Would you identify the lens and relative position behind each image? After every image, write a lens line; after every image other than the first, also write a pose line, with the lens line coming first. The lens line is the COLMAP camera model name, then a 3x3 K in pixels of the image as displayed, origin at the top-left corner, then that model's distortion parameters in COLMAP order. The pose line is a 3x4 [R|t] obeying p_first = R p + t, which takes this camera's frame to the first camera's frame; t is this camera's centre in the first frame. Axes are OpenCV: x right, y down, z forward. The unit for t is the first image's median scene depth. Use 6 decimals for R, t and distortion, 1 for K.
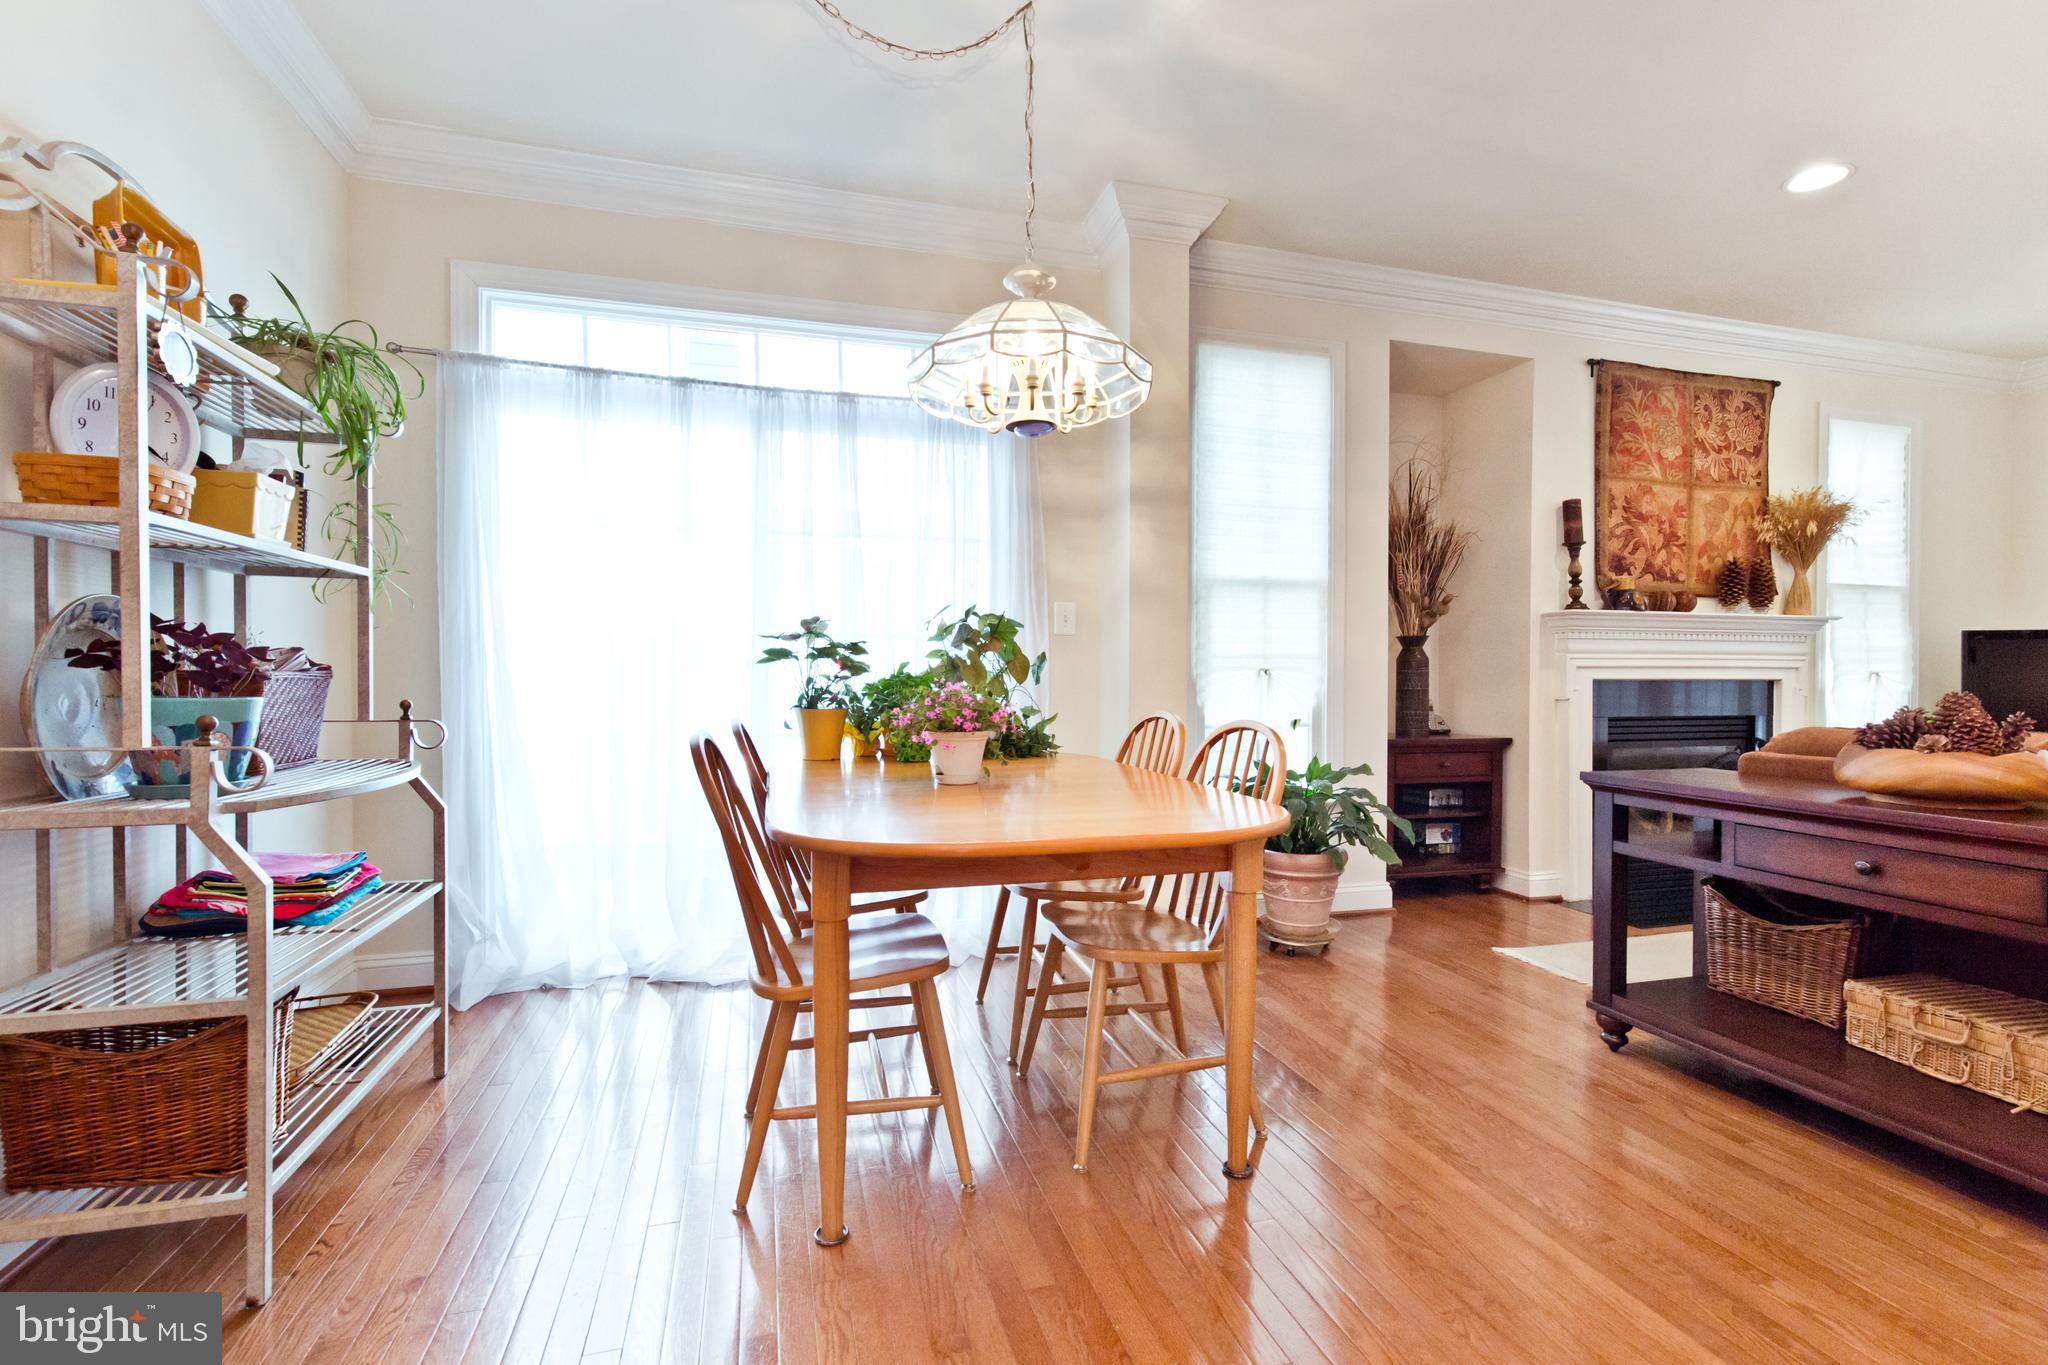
lens RADIAL K [[937.7, 0, 999.8], [0, 937.7, 689.2], [0, 0, 1]] dist [0.002782, 0.000259]
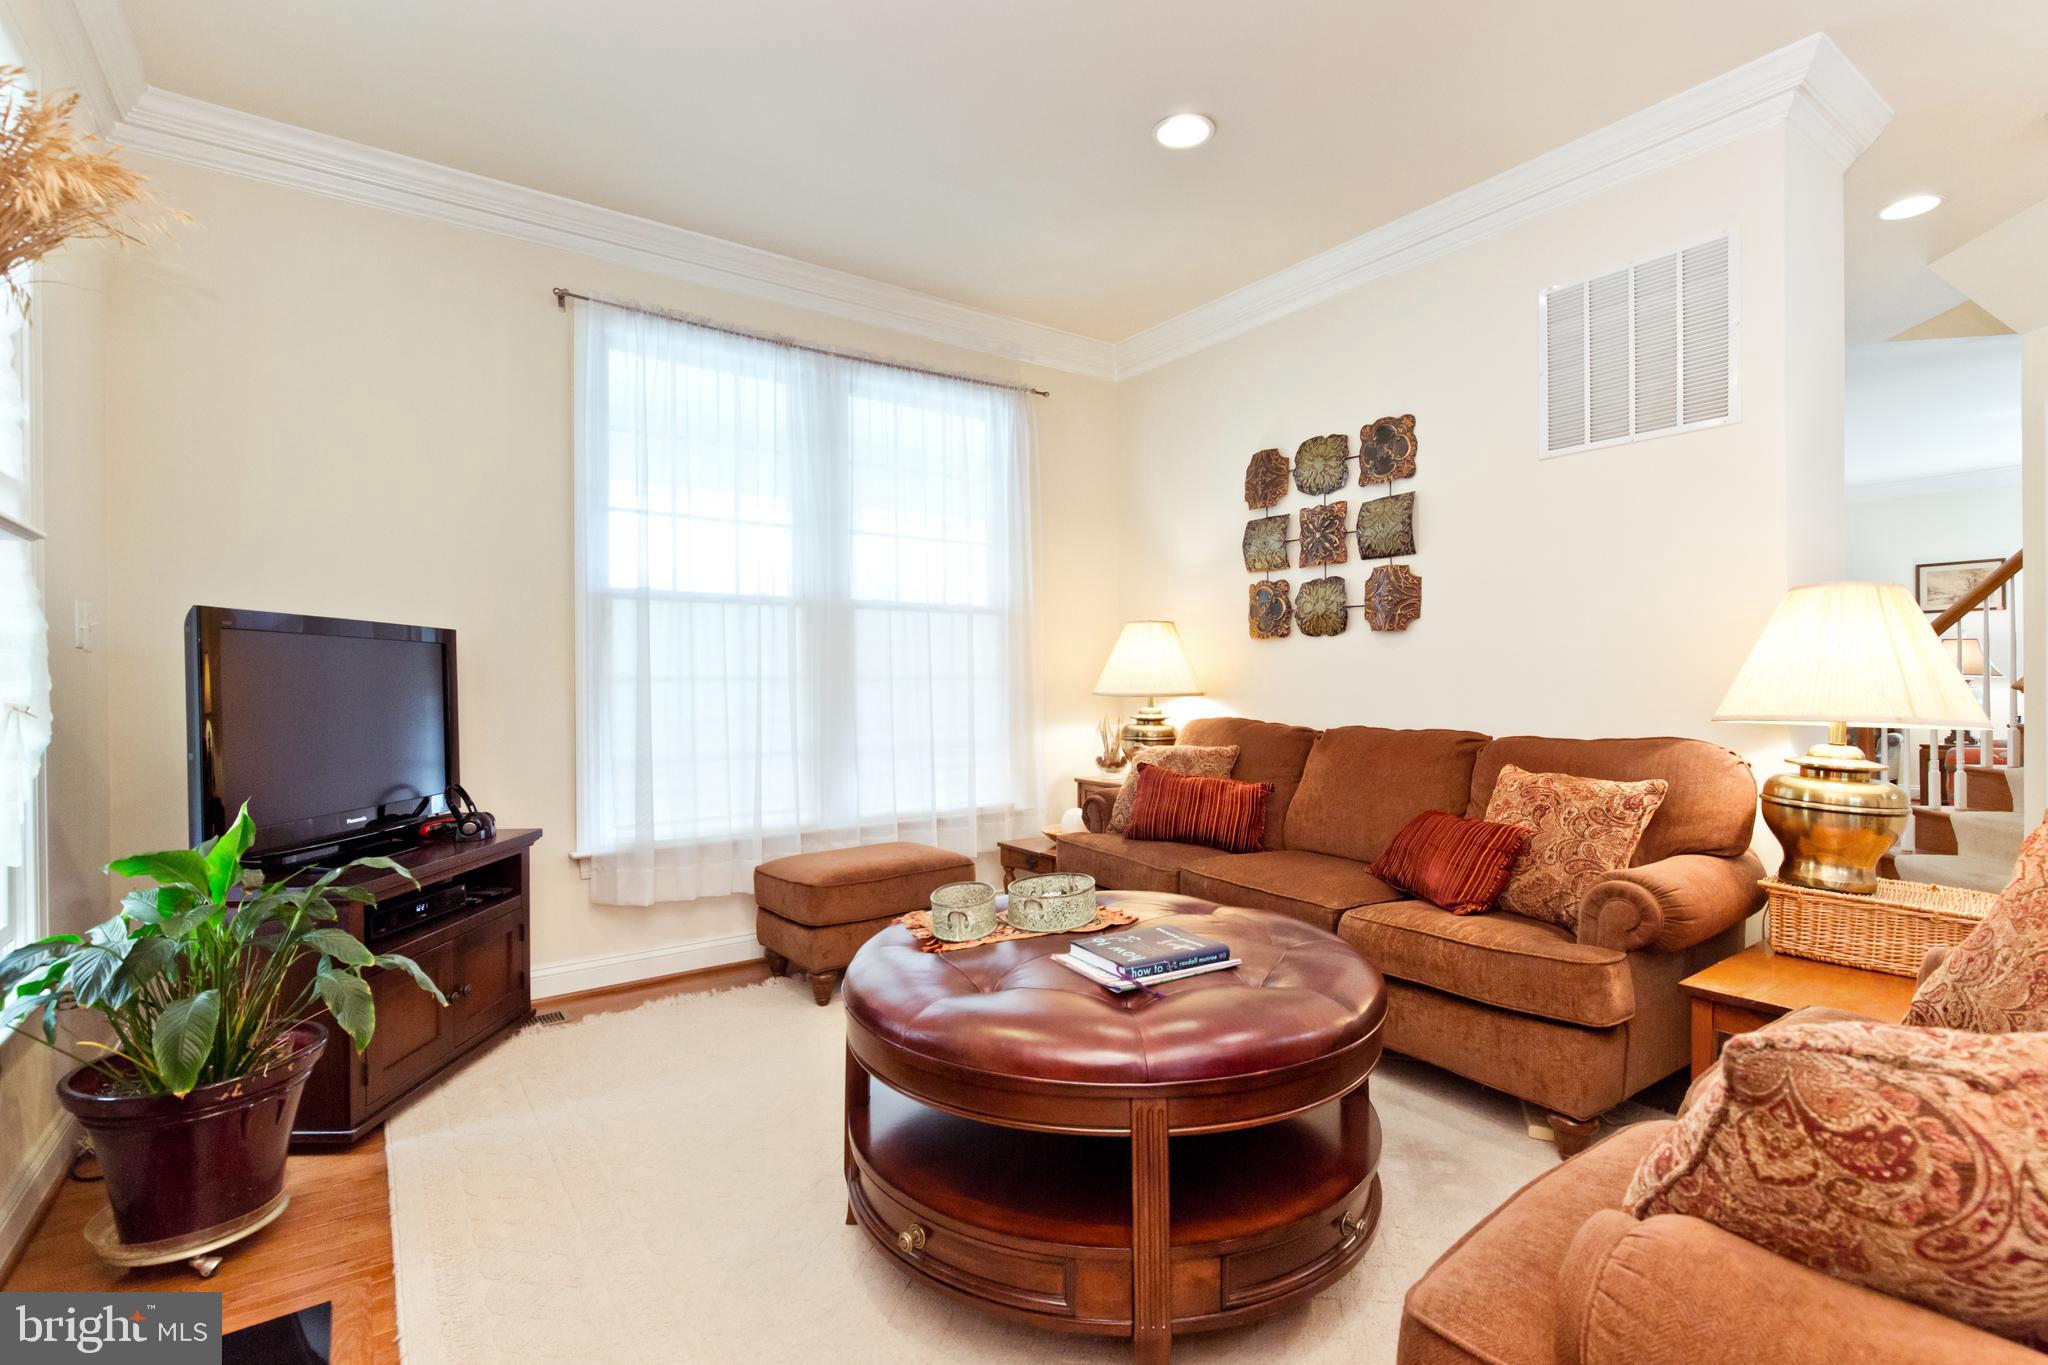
lens RADIAL K [[925.8, 0, 1024.0], [0, 925.8, 682.5], [0, 0, 1]] dist [0.008298, 0.000194]
pose [[-0.337643, -0.002373, 0.941271, 0.539597], [0.023066, 0.999676, 0.010794, -0.025943], [-0.940991, 0.025356, -0.337479, 0.870626]]
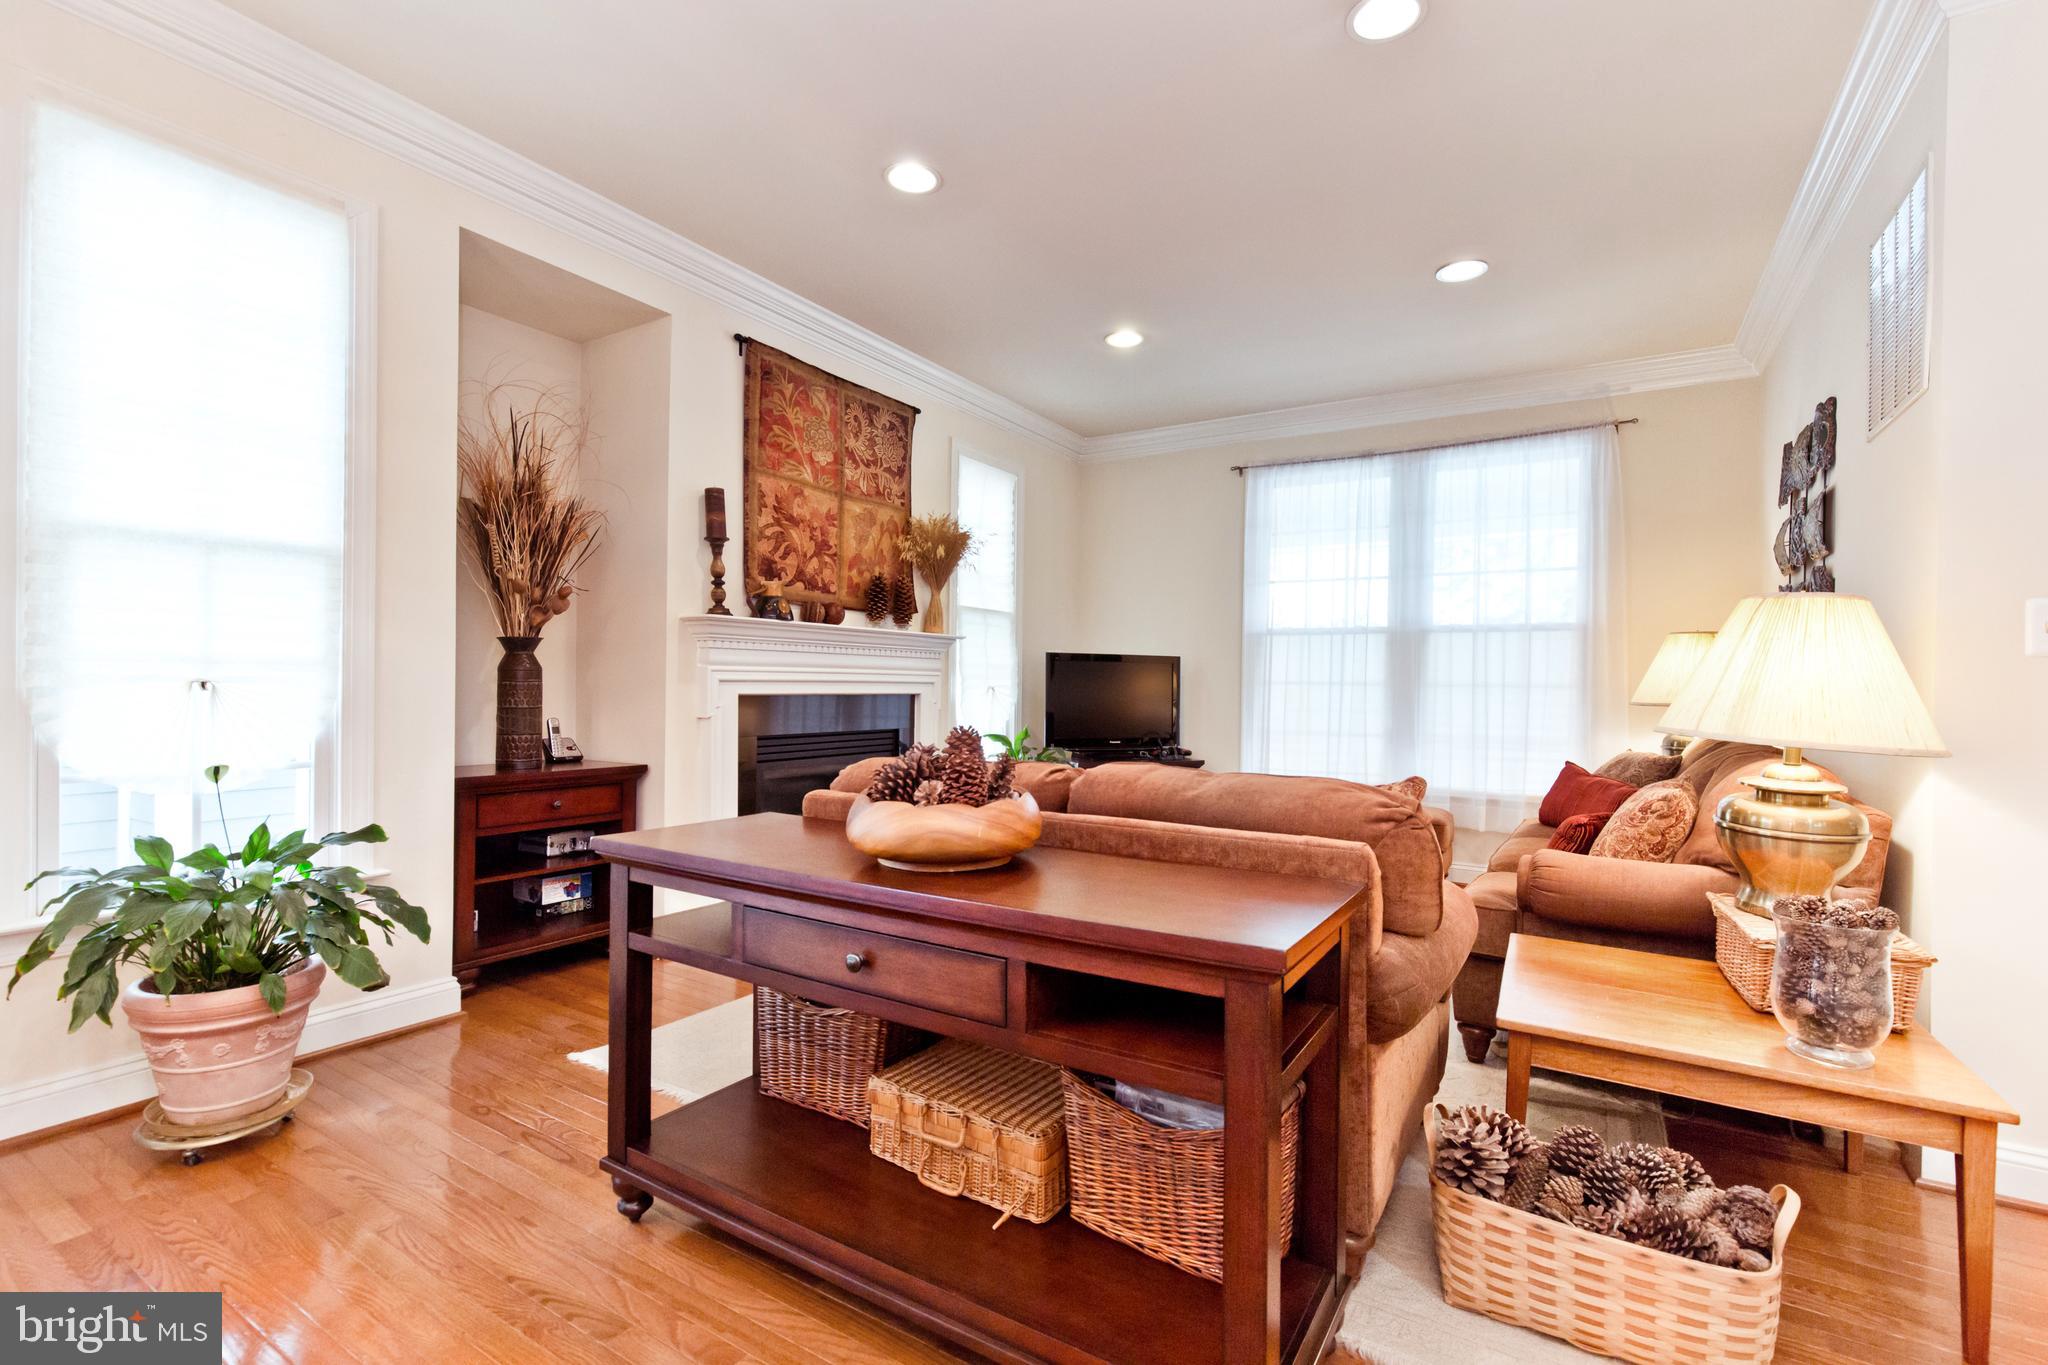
lens RADIAL K [[925.8, 0, 1024.0], [0, 925.8, 682.5], [0, 0, 1]] dist [0.008298, 0.000194]
pose [[0.745082, 0.009066, 0.666911, 0.245322], [-0.003444, 0.999947, -0.009745, -0.014174], [-0.666963, 0.004964, 0.745074, 0.164582]]
